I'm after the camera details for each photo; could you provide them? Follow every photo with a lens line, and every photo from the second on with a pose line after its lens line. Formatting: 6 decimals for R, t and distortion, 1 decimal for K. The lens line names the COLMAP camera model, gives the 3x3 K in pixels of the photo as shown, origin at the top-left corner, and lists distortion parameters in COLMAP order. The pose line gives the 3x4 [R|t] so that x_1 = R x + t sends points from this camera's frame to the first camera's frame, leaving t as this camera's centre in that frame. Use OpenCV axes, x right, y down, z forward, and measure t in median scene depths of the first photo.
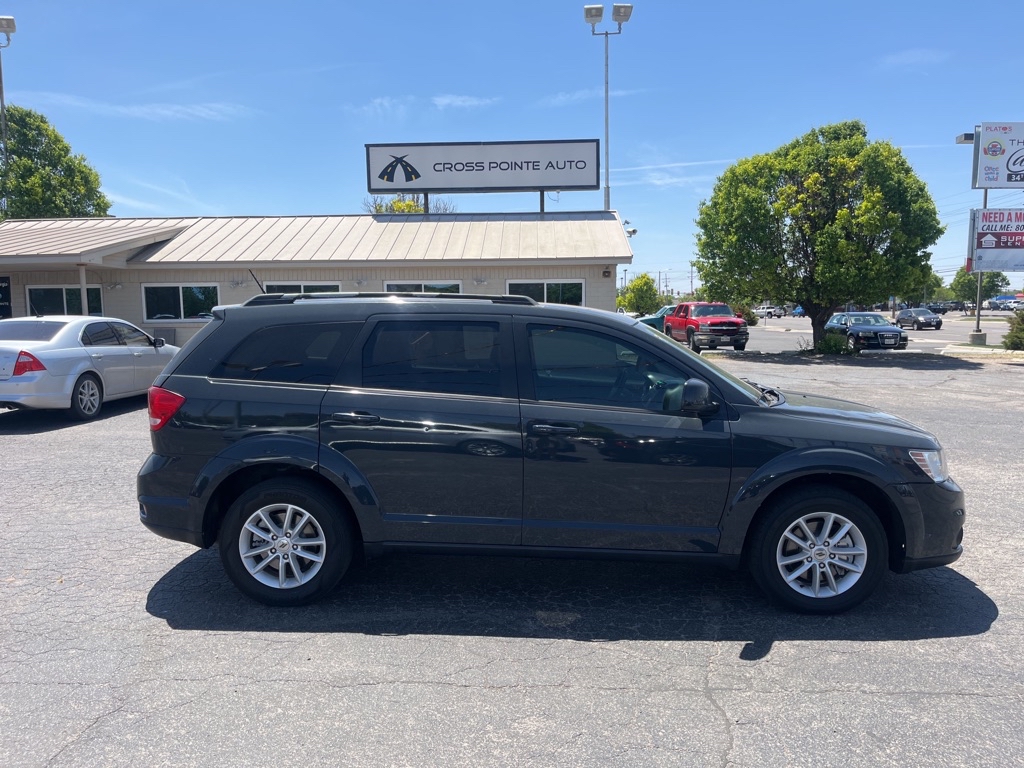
lens RADIAL K [[772.1, 0, 532.7], [0, 772.1, 383.5], [0, 0, 1]] dist [0.028481, -0.007500]
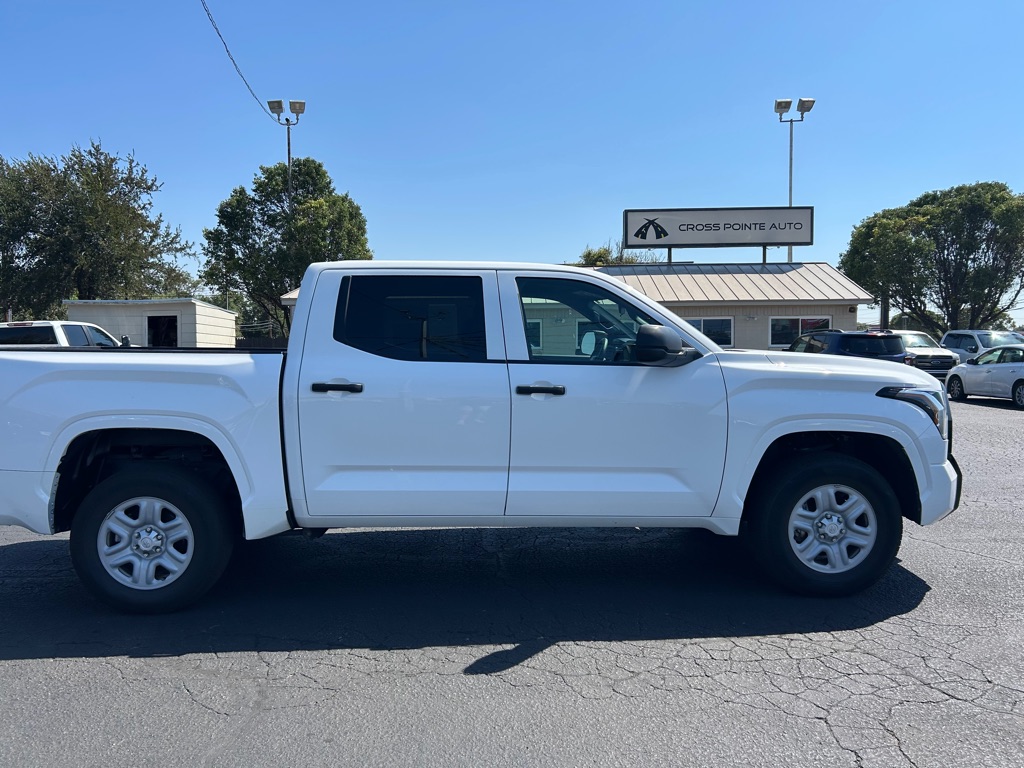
lens RADIAL K [[728.6, 0, 505.6], [0, 728.6, 376.9], [0, 0, 1]] dist [0.039247, -0.046232]
pose [[0.999986, 0.005261, -0.000537, -0.406343], [-0.005282, 0.998550, -0.053576, 0.027392], [0.000254, 0.053578, 0.998564, -0.172012]]
